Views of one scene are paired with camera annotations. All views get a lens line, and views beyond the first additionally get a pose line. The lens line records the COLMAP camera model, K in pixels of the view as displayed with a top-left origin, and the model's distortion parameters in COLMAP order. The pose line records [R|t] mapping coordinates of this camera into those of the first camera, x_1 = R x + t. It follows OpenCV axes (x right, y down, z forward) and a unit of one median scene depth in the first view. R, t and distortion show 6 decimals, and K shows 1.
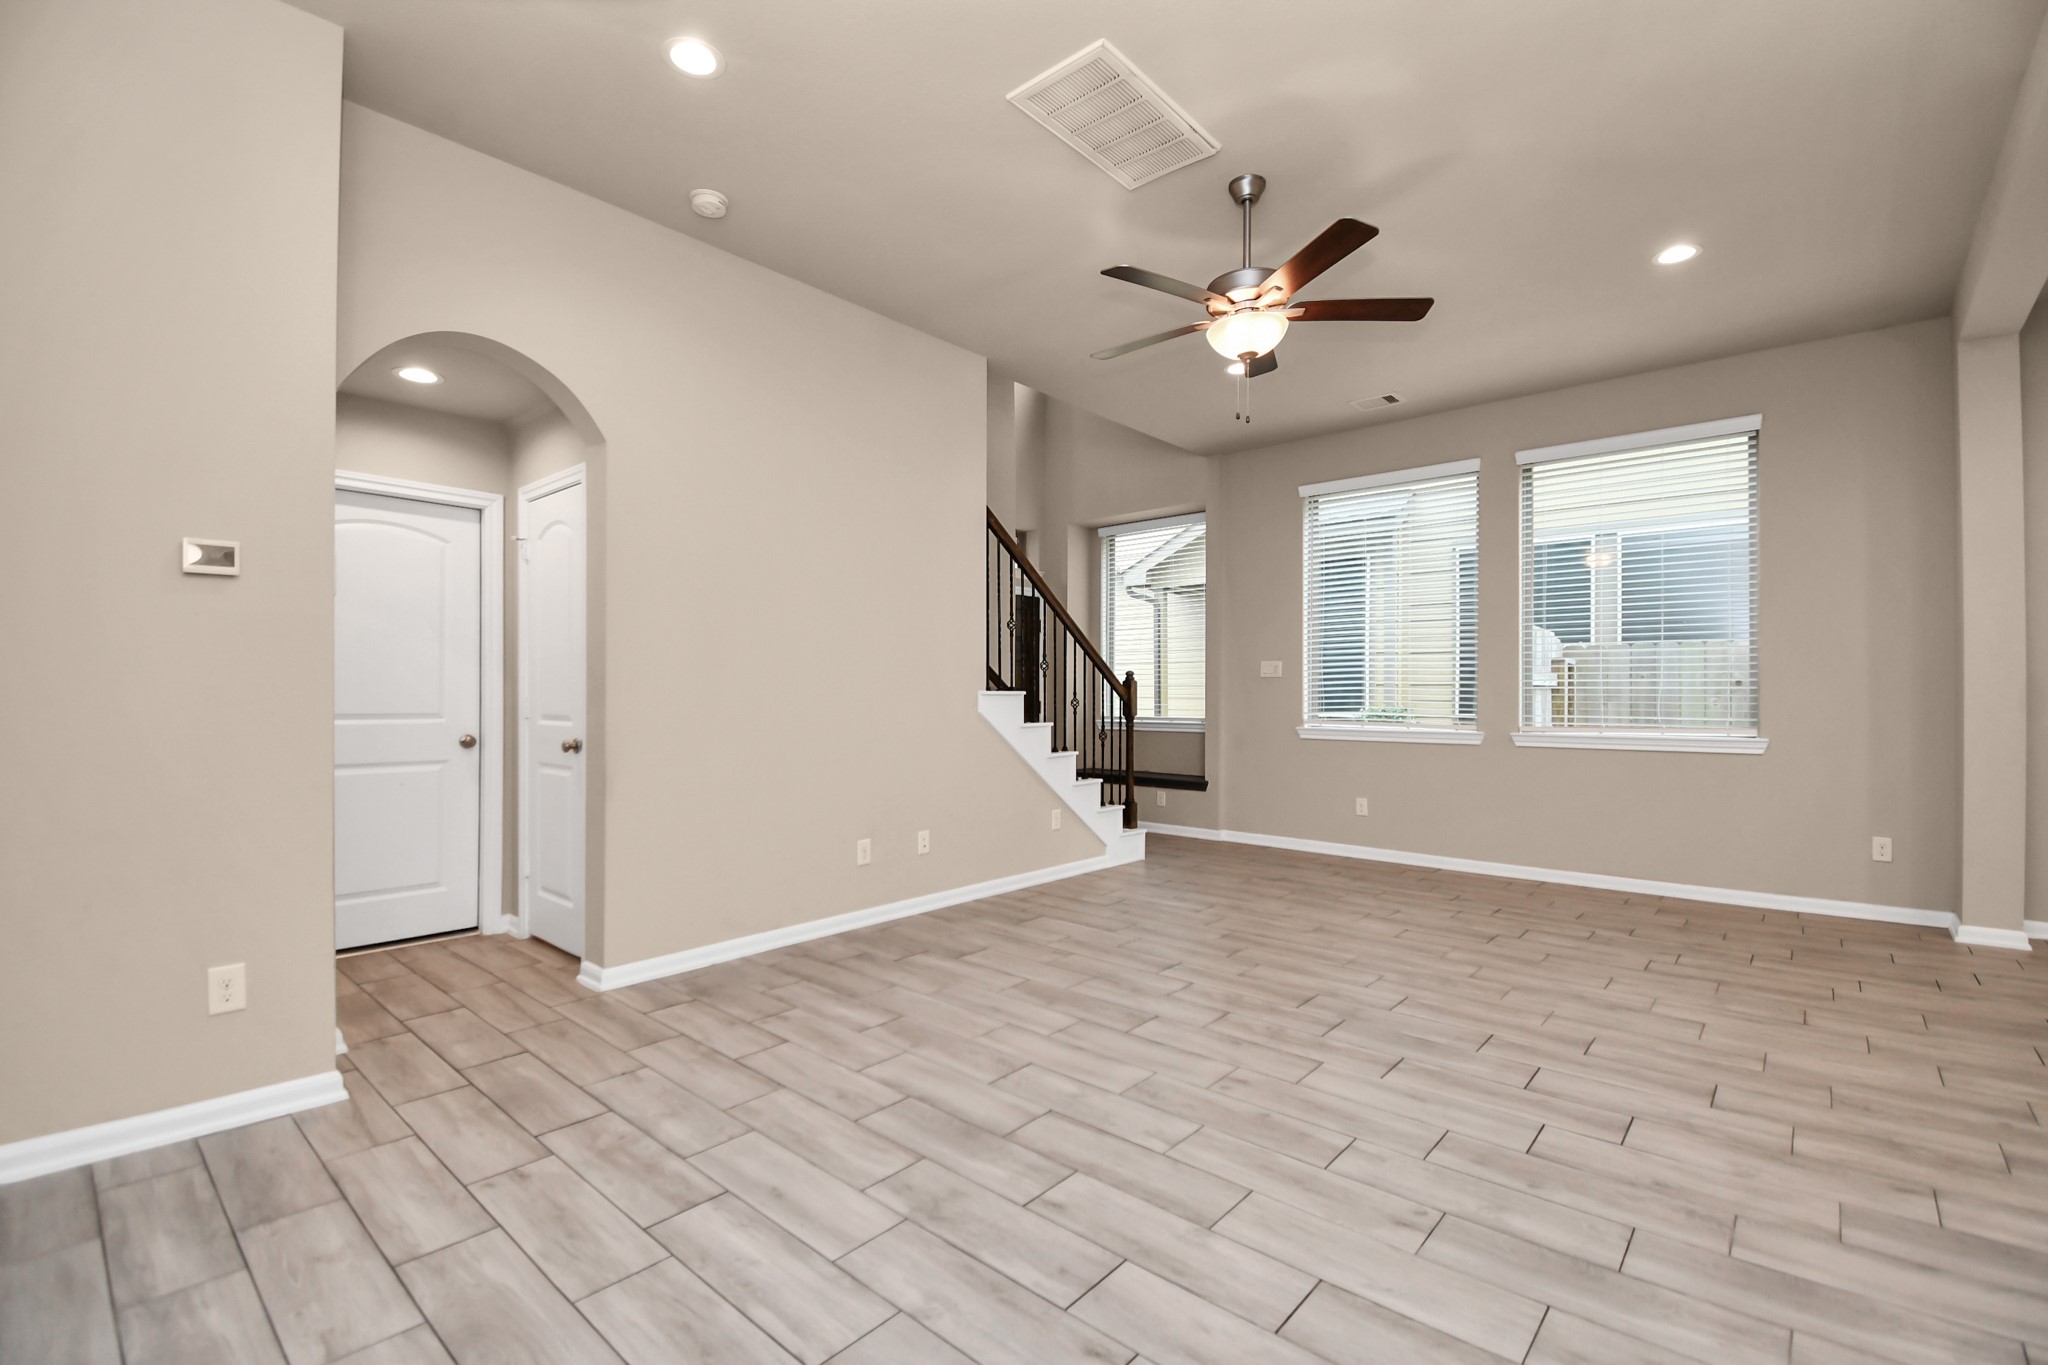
lens RADIAL K [[891.2, 0, 1000.5], [0, 891.2, 690.2], [0, 0, 1]] dist [0.013576, -0.020932]
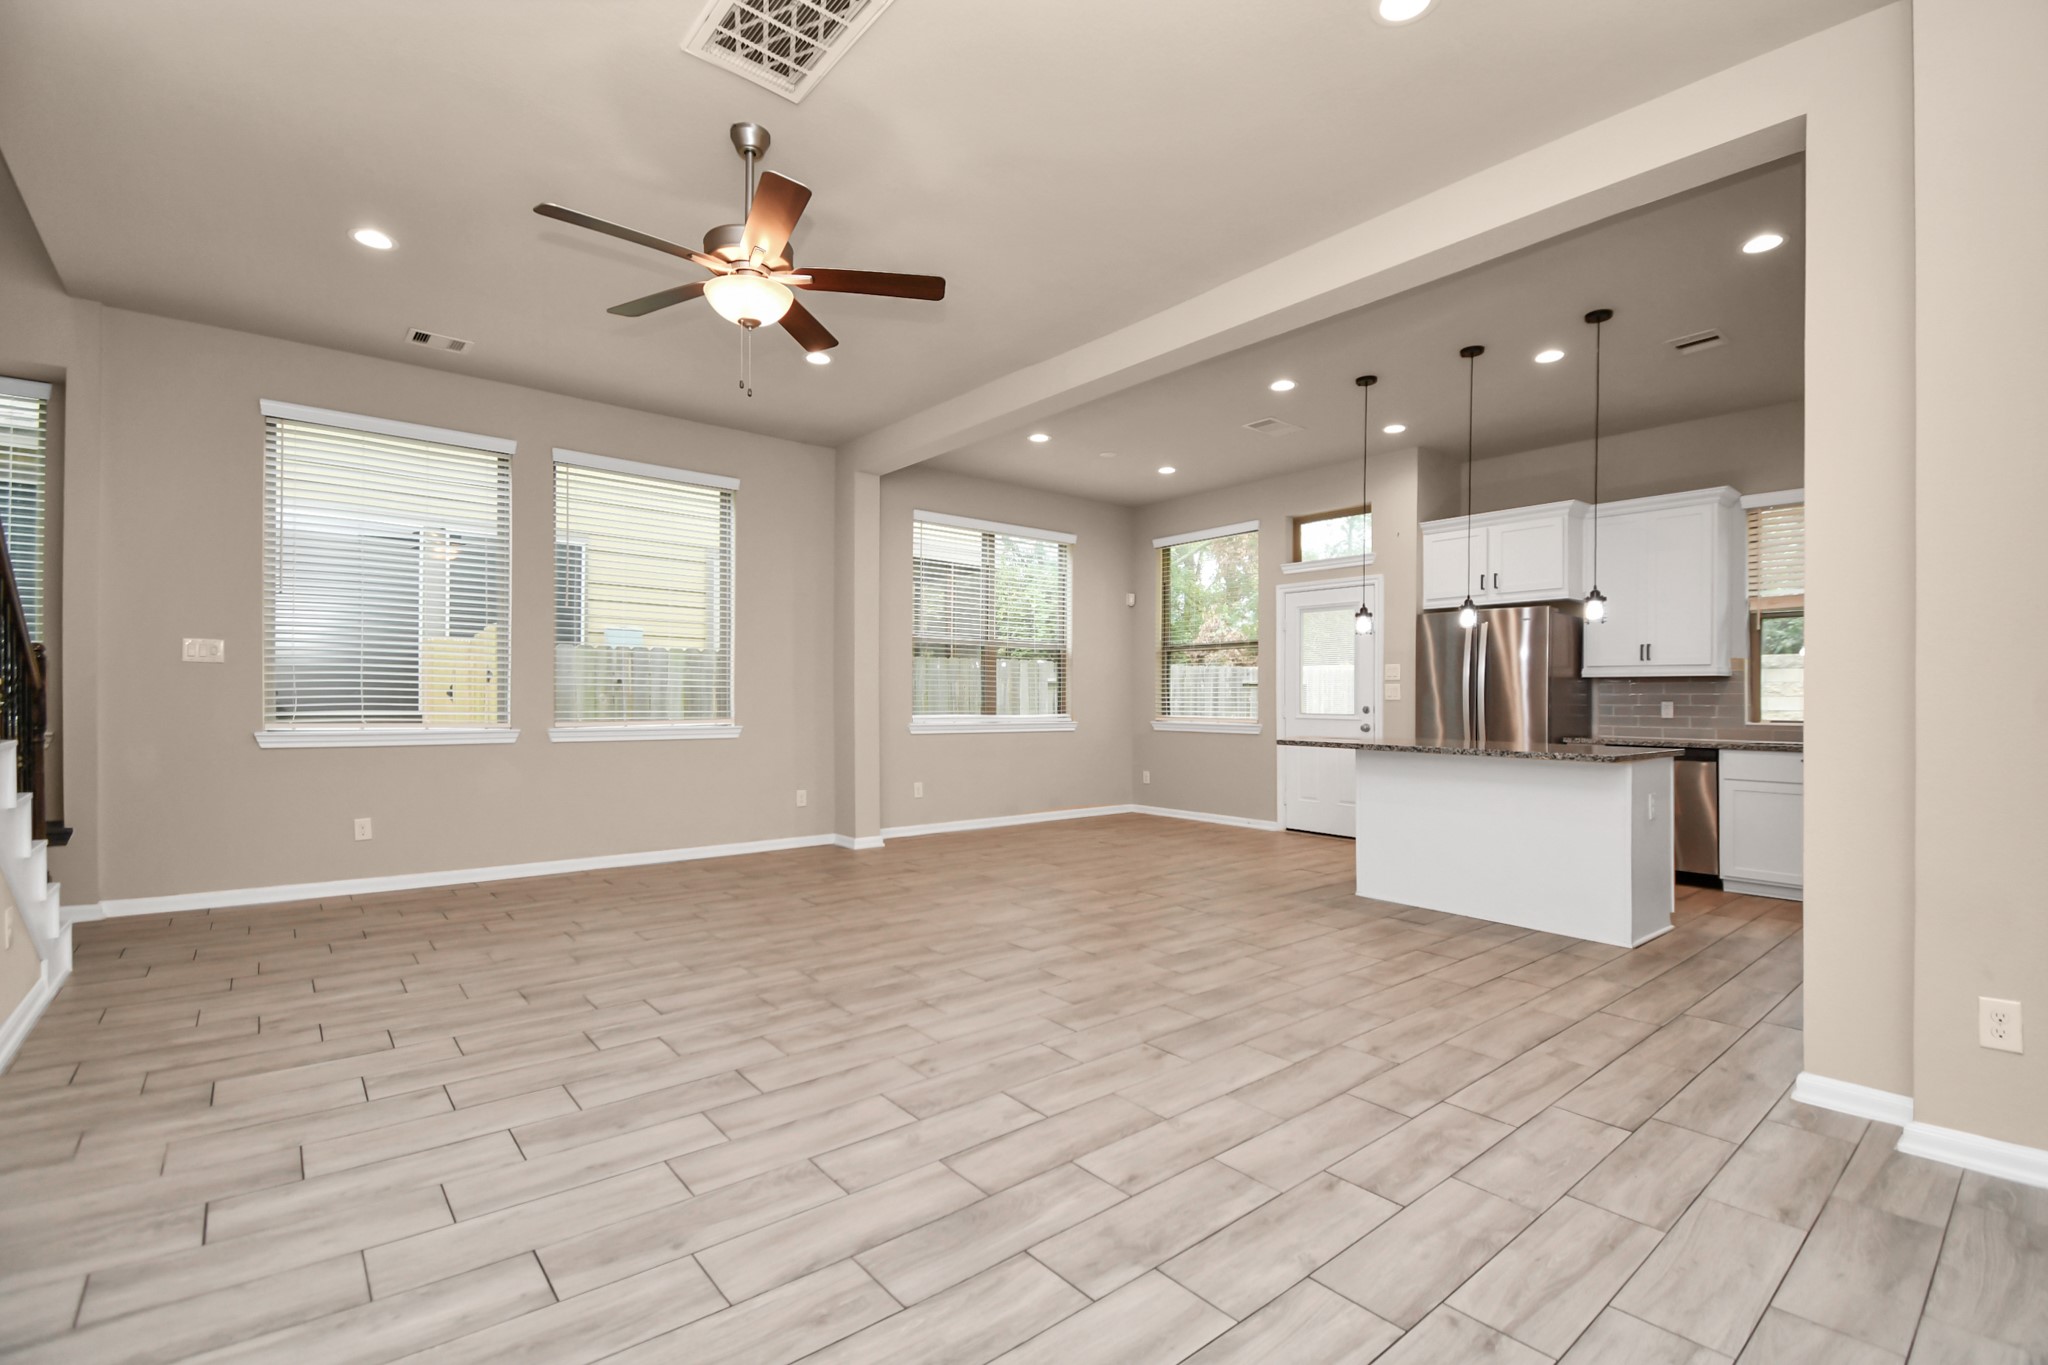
lens RADIAL K [[915.7, 0, 1017.1], [0, 915.7, 697.3], [0, 0, 1]] dist [0.023074, -0.023451]
pose [[0.140131, 0.002030, 0.990131, -0.583801], [-0.013290, 0.999912, -0.000169, 0.012306], [-0.990044, -0.013135, 0.140146, 0.570435]]
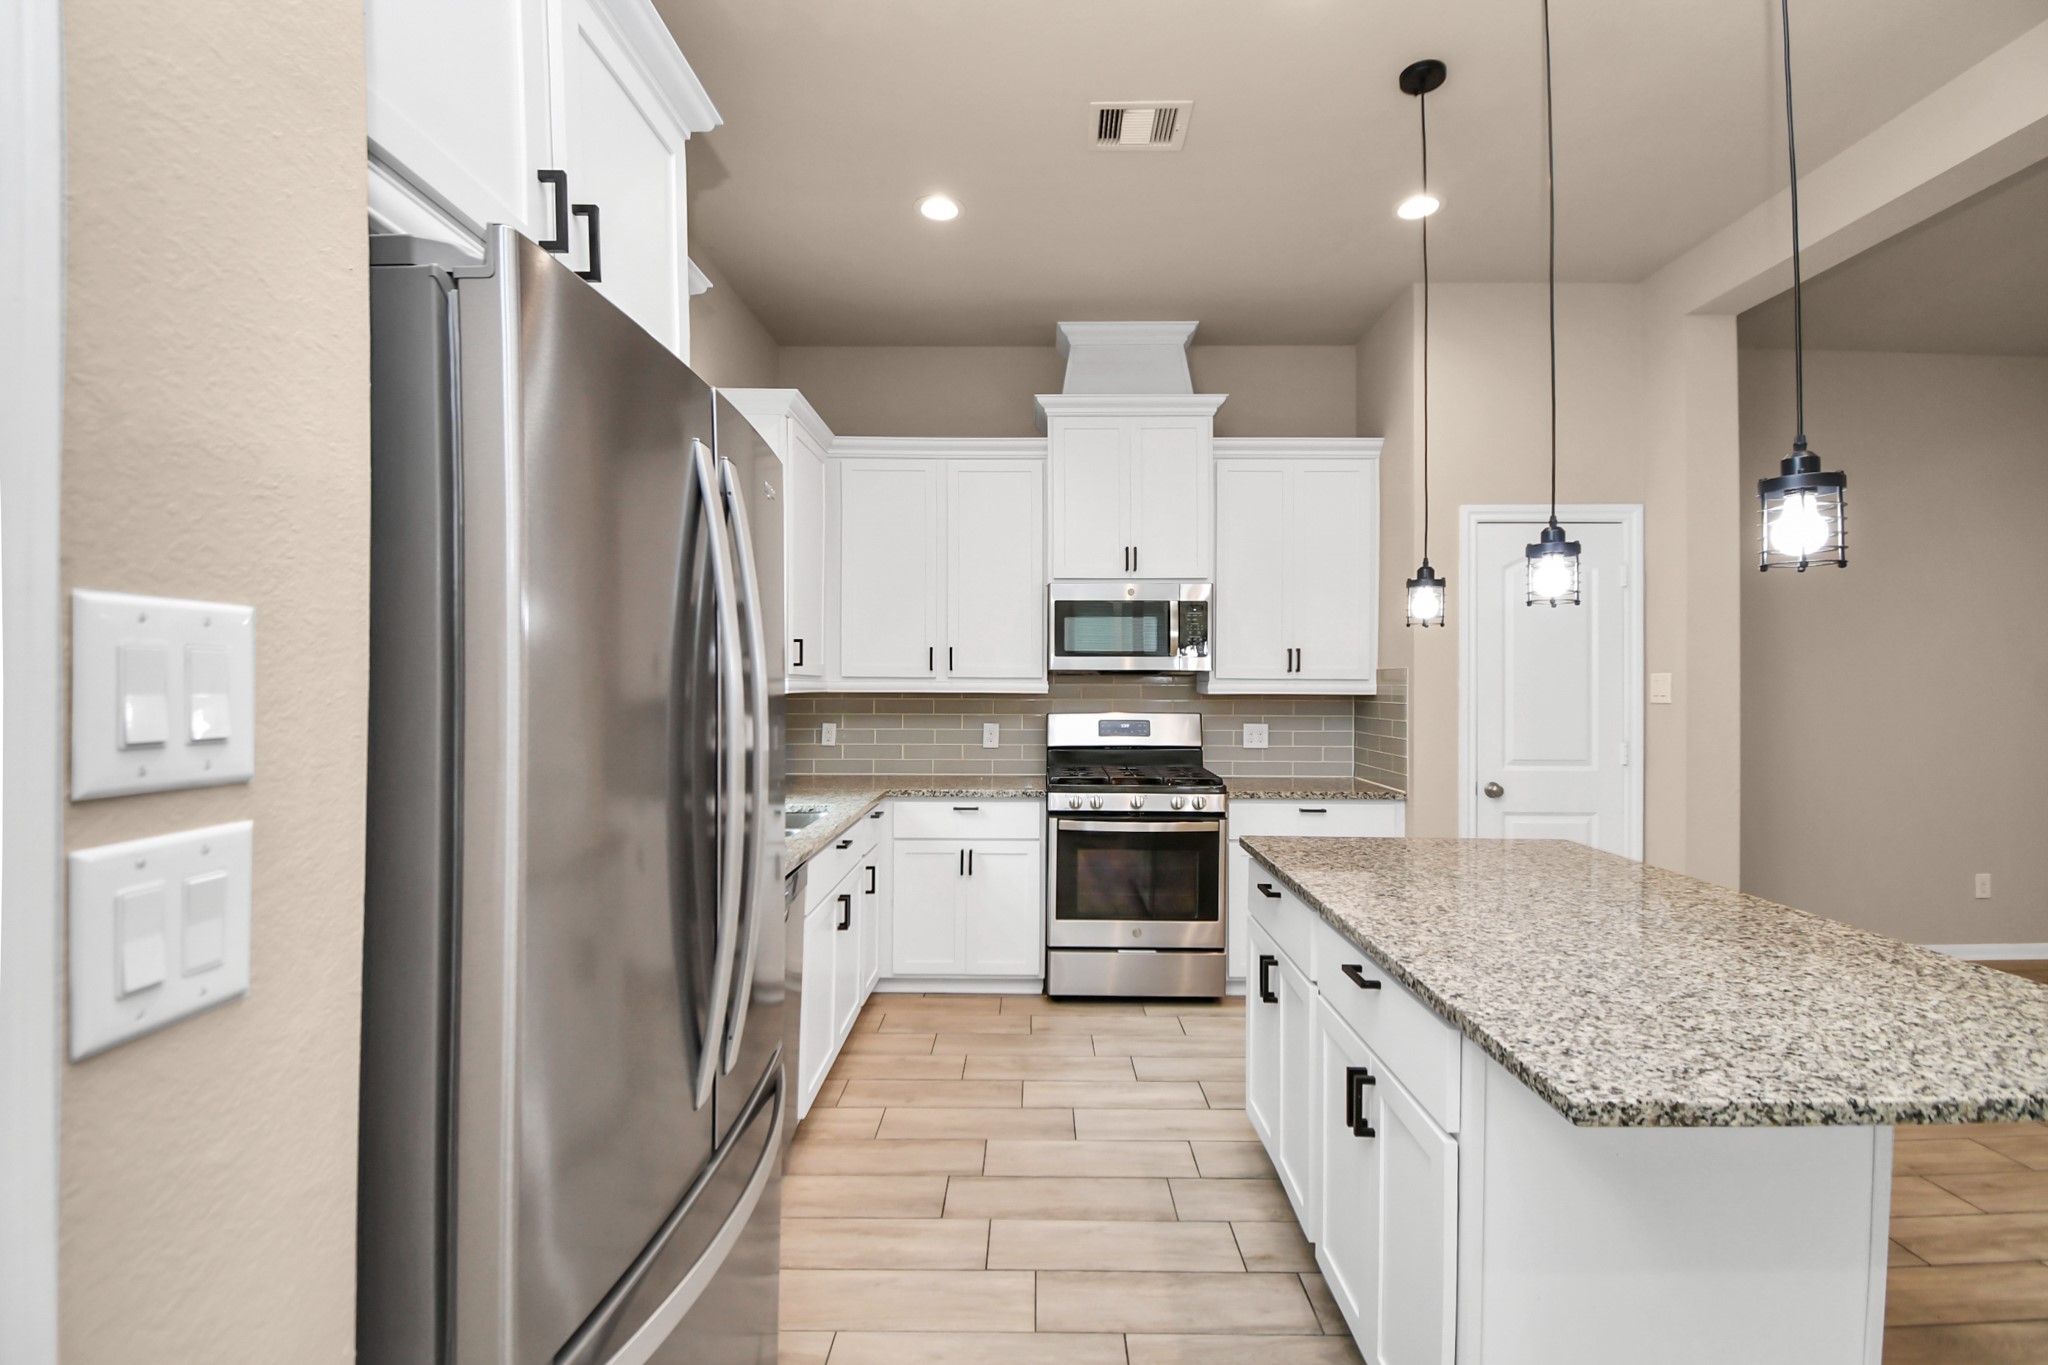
lens RADIAL K [[900.0, 0, 1024.0], [0, 900.0, 682.5], [0, 0, 1]] dist [0.020894, -0.027582]
pose [[-0.752322, -0.005258, -0.658775, 1.527491], [-0.003828, 0.999986, -0.003610, -0.056638], [0.658785, -0.000194, -0.752331, 0.272509]]
